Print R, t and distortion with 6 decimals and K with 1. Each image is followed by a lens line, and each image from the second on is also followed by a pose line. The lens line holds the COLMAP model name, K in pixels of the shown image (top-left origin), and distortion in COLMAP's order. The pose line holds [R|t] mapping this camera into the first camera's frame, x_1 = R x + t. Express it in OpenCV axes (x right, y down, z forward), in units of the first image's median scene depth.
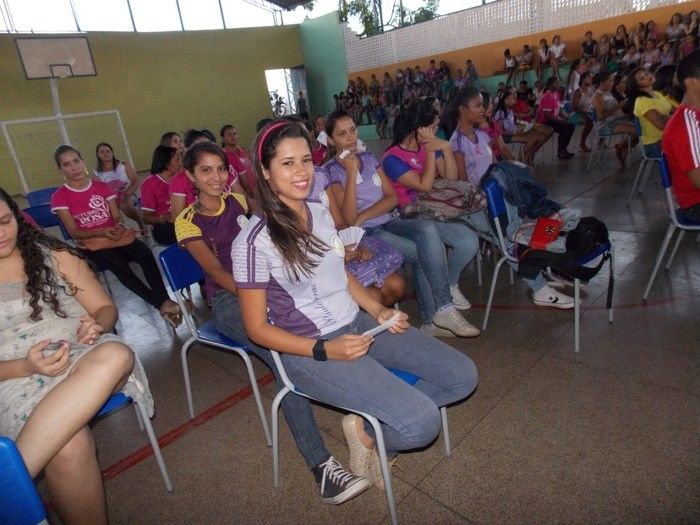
lens RADIAL K [[456.6, 0, 350.0], [0, 456.6, 262.5], [0, 0, 1]] dist [-0.009128, -0.001066]
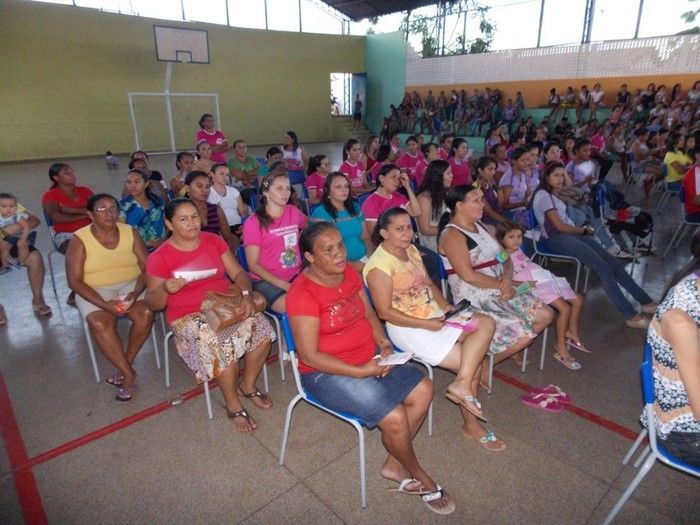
lens RADIAL K [[456.6, 0, 350.0], [0, 456.6, 262.5], [0, 0, 1]] dist [-0.009128, -0.001066]
pose [[0.991435, 0.130162, 0.010687, -0.134837], [-0.130158, 0.991493, -0.001055, 0.051723], [-0.010733, -0.000345, 0.999942, -0.179903]]
